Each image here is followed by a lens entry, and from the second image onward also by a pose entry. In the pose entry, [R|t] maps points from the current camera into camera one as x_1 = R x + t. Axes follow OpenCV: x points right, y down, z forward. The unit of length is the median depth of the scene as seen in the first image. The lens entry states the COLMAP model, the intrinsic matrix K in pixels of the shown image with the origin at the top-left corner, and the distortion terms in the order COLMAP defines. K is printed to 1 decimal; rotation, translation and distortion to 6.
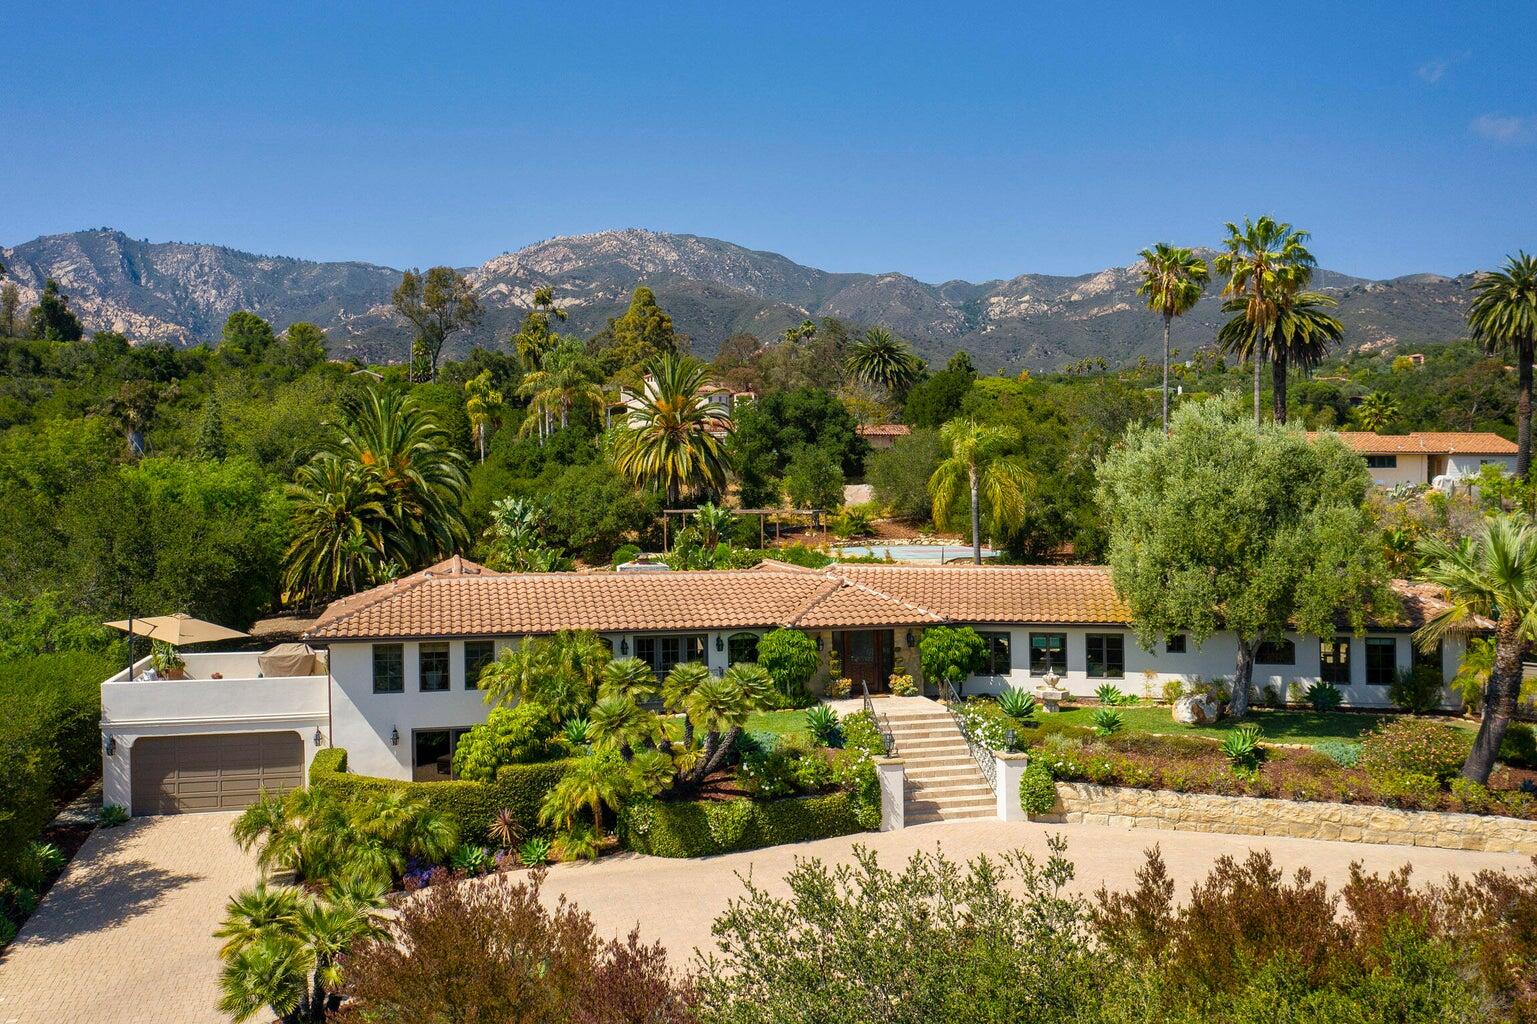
lens RADIAL K [[1239.0, 0, 768.9], [0, 1239.0, 492.3], [0, 0, 1]] dist [0.007393, 0.000721]
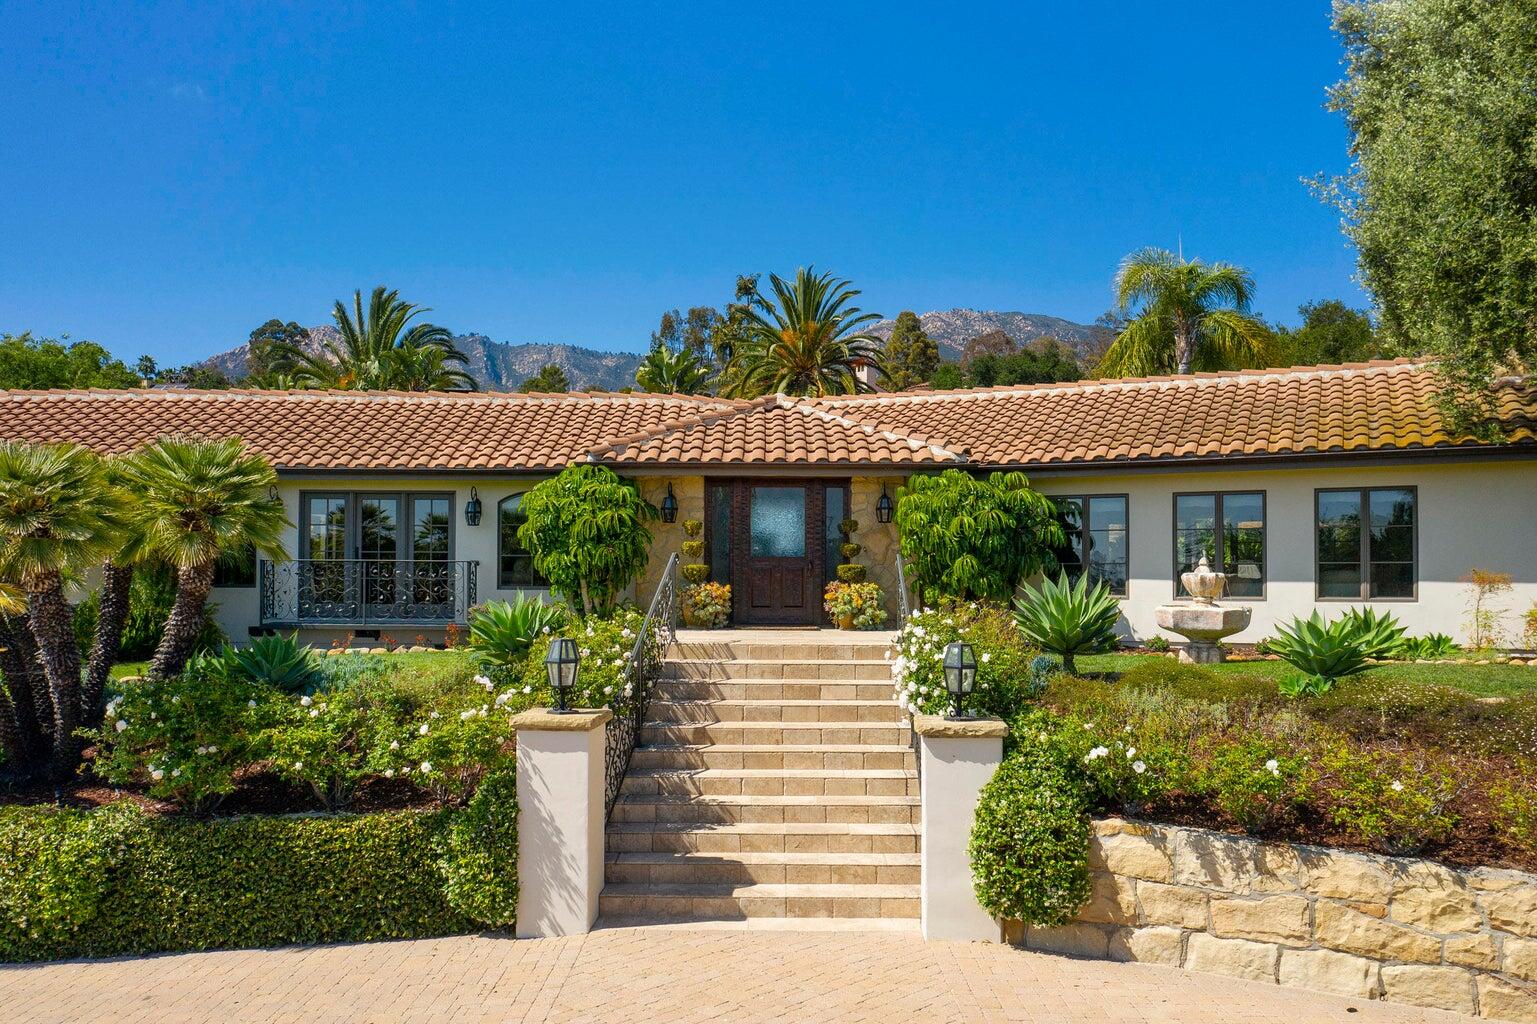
lens RADIAL K [[1266.8, 0, 766.5], [0, 1266.8, 552.8], [0, 0, 1]] dist [-0.008616, -0.002927]
pose [[0.967647, 0.008142, -0.252175, 0.231207], [-0.012573, 0.999794, -0.015964, 0.176987], [0.251993, 0.018619, 0.967550, 0.690711]]
